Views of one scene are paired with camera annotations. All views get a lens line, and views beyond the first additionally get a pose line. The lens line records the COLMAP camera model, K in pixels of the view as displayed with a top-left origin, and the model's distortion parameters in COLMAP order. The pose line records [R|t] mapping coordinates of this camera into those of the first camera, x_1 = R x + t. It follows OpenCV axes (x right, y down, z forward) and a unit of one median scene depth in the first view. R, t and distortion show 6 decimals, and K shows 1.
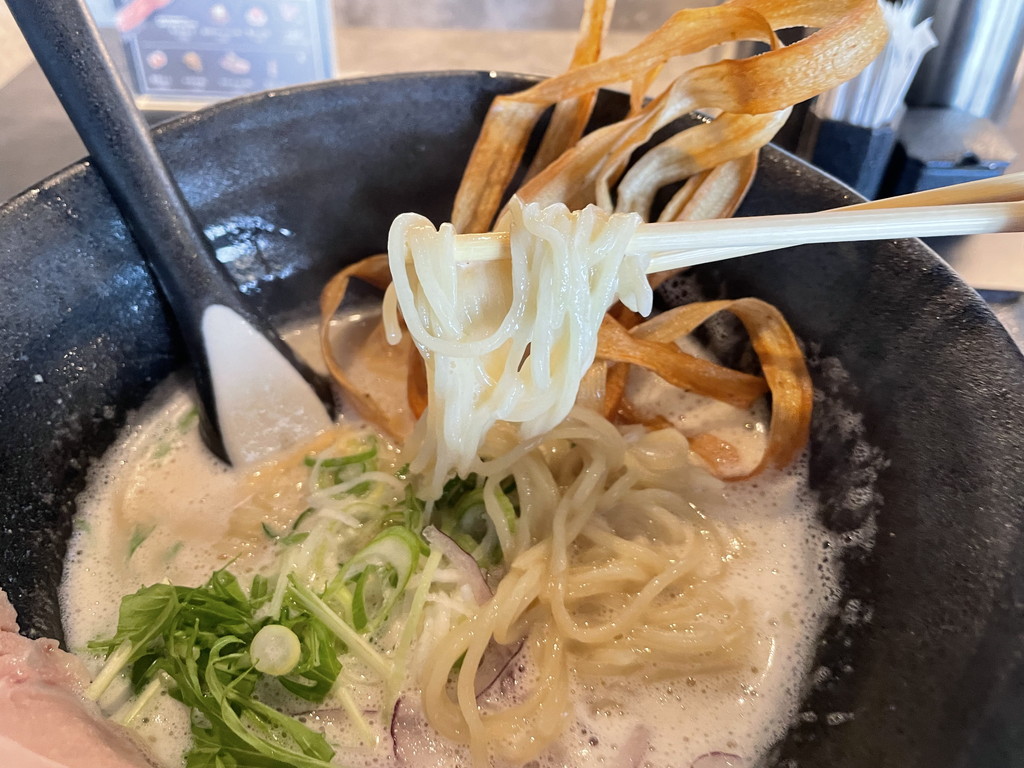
lens RADIAL K [[782.6, 0, 512.0], [0, 782.6, 384.0], [0, 0, 1]] dist [0.007902, -0.060827]
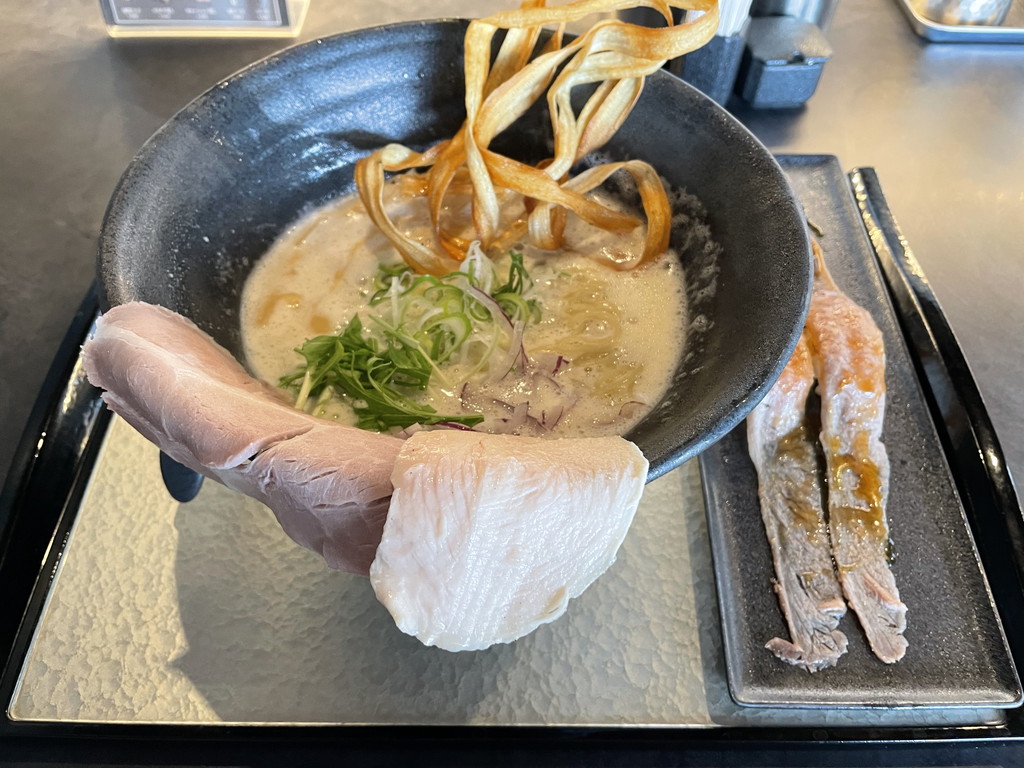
lens RADIAL K [[779.1, 0, 485.7], [0, 779.1, 387.2], [0, 0, 1]] dist [-0.007867, -0.007460]
pose [[0.992791, -0.080296, 0.088984, -0.228407], [0.068870, 0.989793, 0.124768, 0.143765], [-0.098094, -0.117740, 0.988188, -0.703992]]
